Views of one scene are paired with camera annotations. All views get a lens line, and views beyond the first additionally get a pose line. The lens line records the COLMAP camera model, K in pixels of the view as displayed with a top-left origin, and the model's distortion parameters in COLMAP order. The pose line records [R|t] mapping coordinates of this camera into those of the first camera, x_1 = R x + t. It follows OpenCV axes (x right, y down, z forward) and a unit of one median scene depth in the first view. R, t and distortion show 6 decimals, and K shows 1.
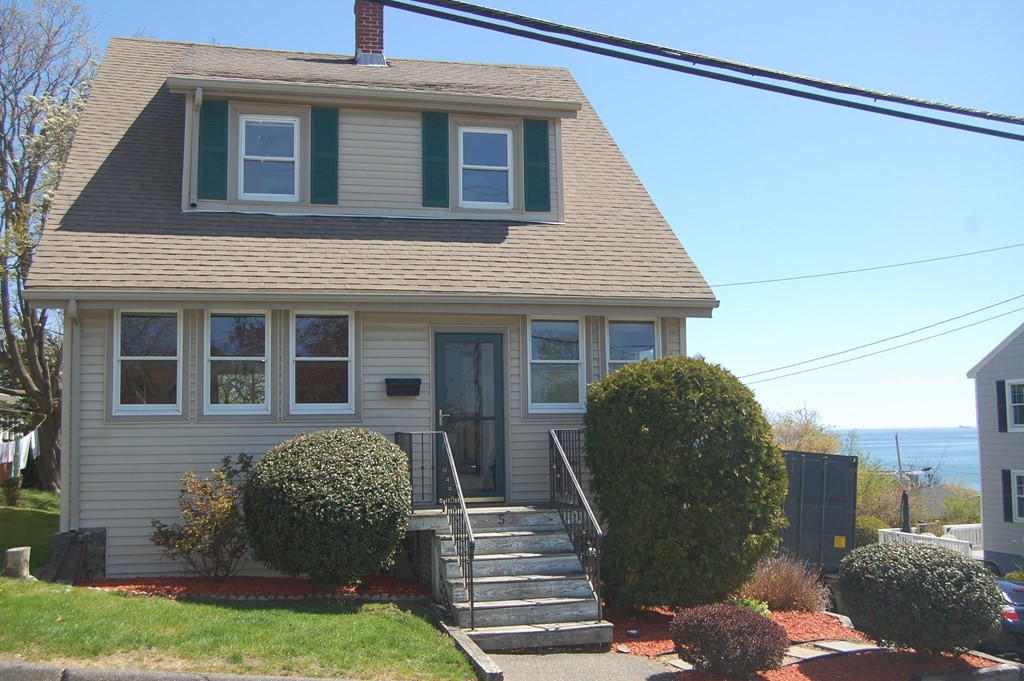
lens RADIAL K [[1039.1, 0, 511.7], [0, 1039.1, 340.5], [0, 0, 1]] dist [-0.064749, 0.000000]
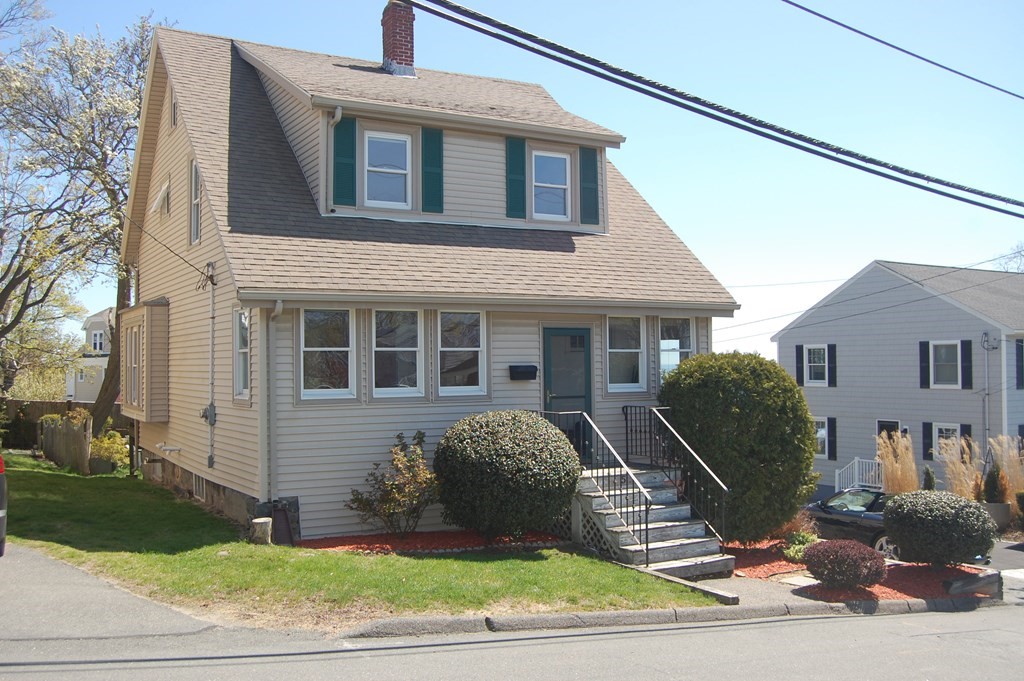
lens RADIAL K [[978.2, 0, 510.7], [0, 978.2, 341.1], [0, 0, 1]] dist [-0.063756, 0.000000]
pose [[0.961498, 0.011697, 0.274563, -0.433185], [-0.029126, 0.997804, 0.059490, -0.060120], [-0.273264, -0.065197, 0.959727, -0.101134]]
